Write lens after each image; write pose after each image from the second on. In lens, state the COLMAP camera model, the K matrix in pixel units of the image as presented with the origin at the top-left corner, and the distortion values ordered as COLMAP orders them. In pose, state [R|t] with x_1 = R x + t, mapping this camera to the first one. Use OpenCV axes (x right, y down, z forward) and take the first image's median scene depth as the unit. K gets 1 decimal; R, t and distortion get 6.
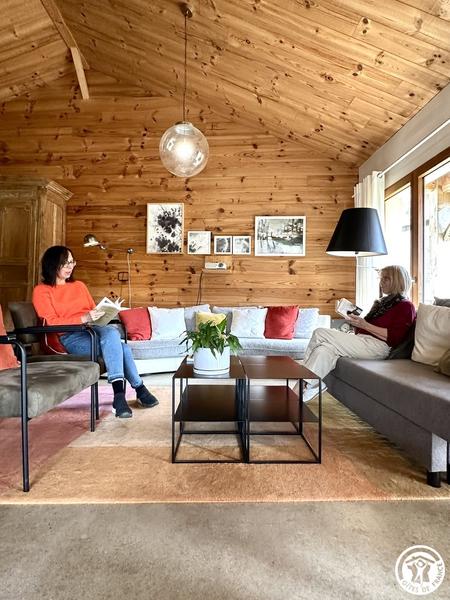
lens RADIAL K [[317.8, 0, 225.3], [0, 317.8, 299.3], [0, 0, 1]] dist [-0.015667, -0.001691]
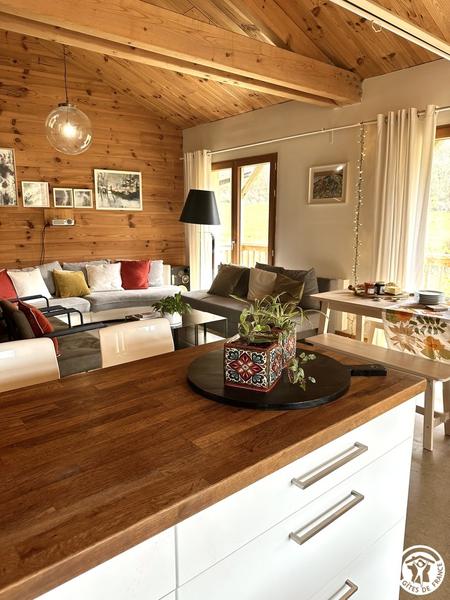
lens RADIAL K [[424.2, 0, 223.8], [0, 424.2, 299.1], [0, 0, 1]] dist [-0.005117, -0.003396]
pose [[0.791330, -0.126611, 0.598136, -0.433916], [-0.001752, 0.977849, 0.209305, -0.141352], [-0.611387, -0.166677, 0.773579, -0.351315]]
